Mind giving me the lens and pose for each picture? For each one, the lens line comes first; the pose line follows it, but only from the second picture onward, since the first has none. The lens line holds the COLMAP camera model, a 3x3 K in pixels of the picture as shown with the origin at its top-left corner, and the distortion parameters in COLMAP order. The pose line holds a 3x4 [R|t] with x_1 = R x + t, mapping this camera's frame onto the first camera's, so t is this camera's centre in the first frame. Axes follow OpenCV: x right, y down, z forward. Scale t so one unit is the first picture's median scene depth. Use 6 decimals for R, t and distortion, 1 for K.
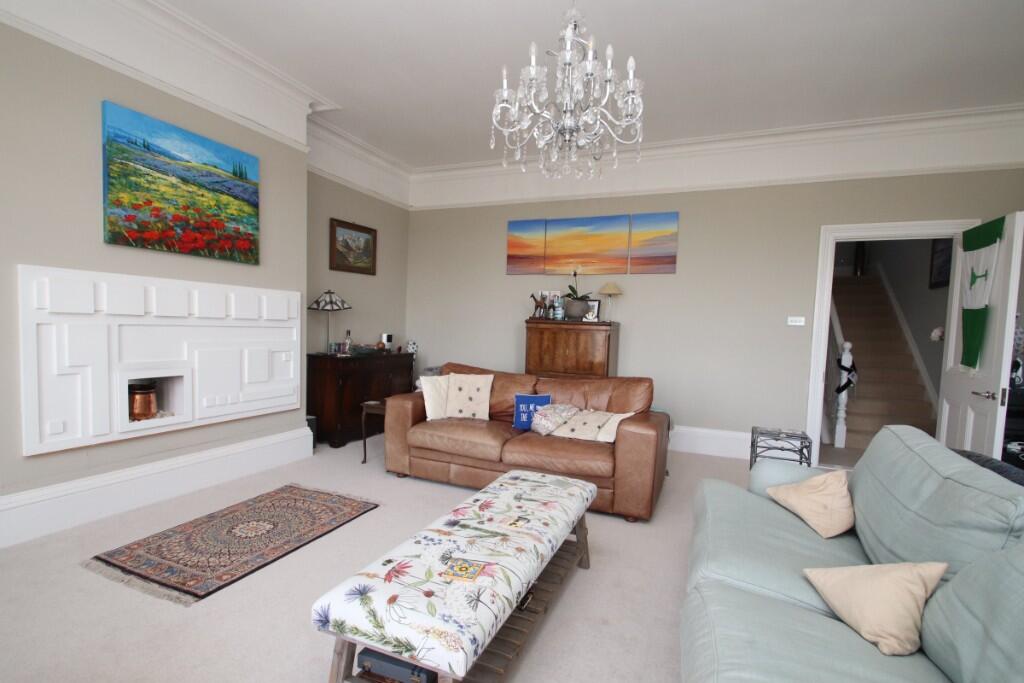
lens RADIAL K [[478.3, 0, 516.9], [0, 478.3, 357.0], [0, 0, 1]] dist [0.015858, -0.017707]
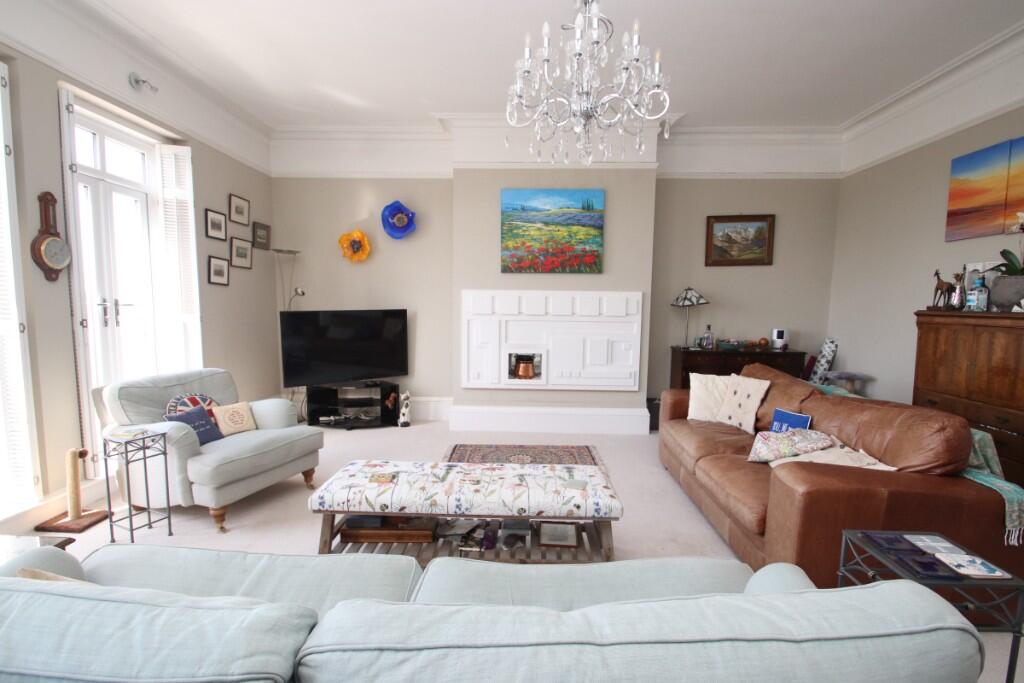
lens RADIAL K [[478.3, 0, 516.9], [0, 478.3, 357.0], [0, 0, 1]] dist [0.015858, -0.017707]
pose [[0.358876, 0.068983, -0.930833, 0.635039], [-0.058667, 0.996960, 0.051265, -0.023009], [0.931540, 0.036212, 0.361832, 0.359310]]
